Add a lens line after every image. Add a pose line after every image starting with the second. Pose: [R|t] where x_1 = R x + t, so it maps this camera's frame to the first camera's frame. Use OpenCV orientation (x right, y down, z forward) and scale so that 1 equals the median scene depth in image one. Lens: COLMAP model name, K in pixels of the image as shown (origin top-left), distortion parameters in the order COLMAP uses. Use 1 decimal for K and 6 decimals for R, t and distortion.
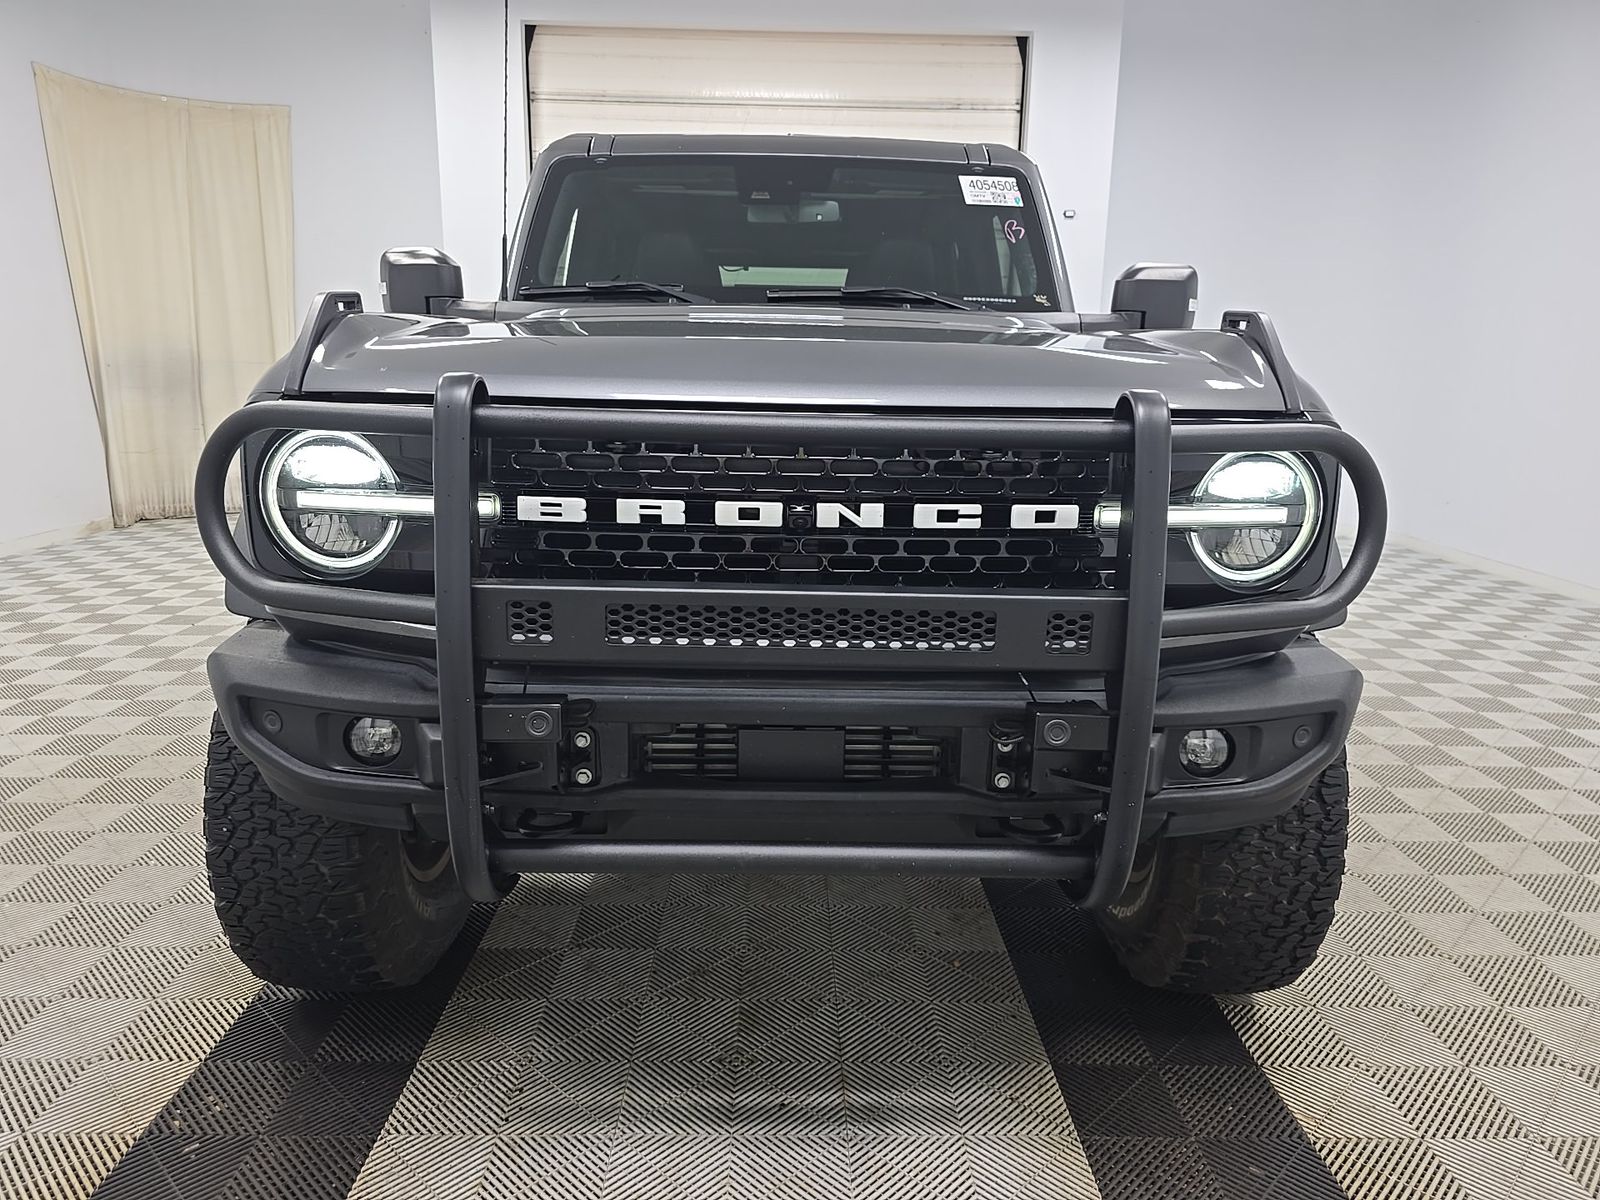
lens RADIAL K [[1085.4, 0, 802.5], [0, 1085.4, 591.4], [0, 0, 1]] dist [0.020414, 0.001712]
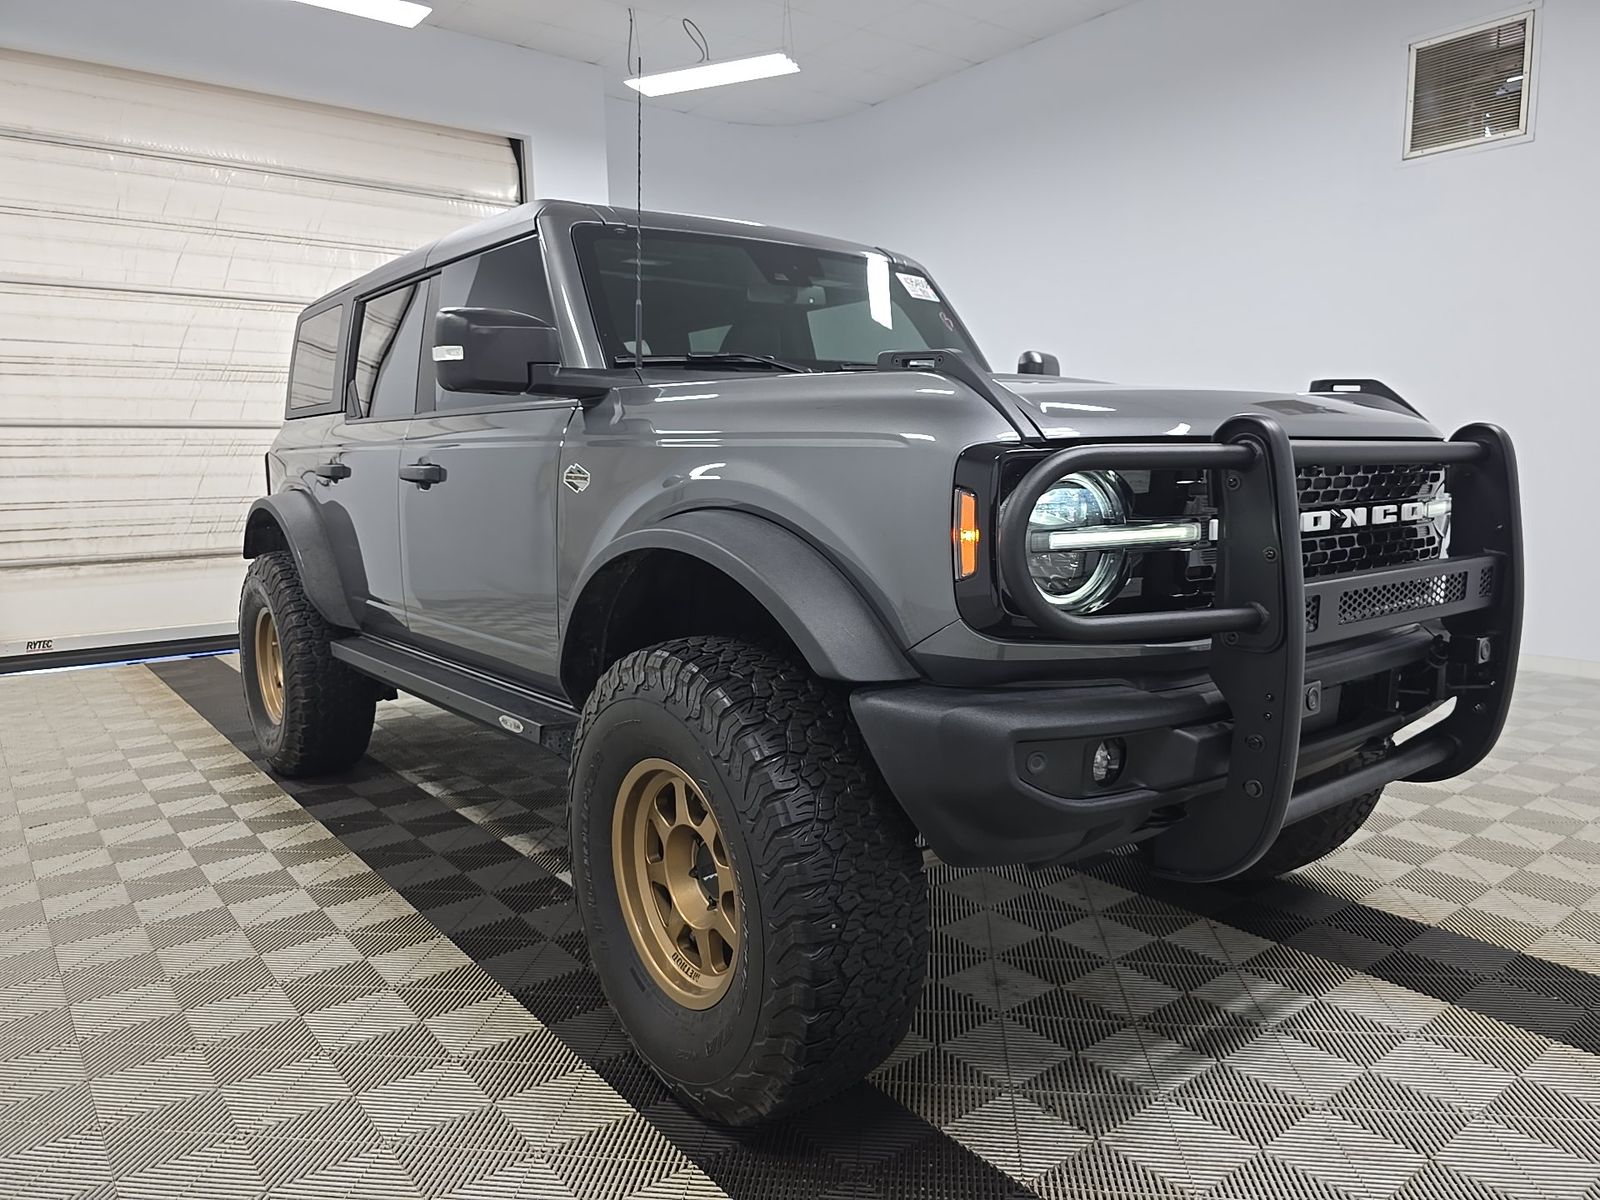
lens RADIAL K [[1085.4, 0, 810.9], [0, 1085.4, 605.6], [0, 0, 1]] dist [0.020414, 0.001712]
pose [[0.788375, -0.110527, 0.605185, -0.668327], [0.155444, 0.987597, -0.022129, -0.018656], [-0.595233, 0.111519, 0.795777, 0.168493]]
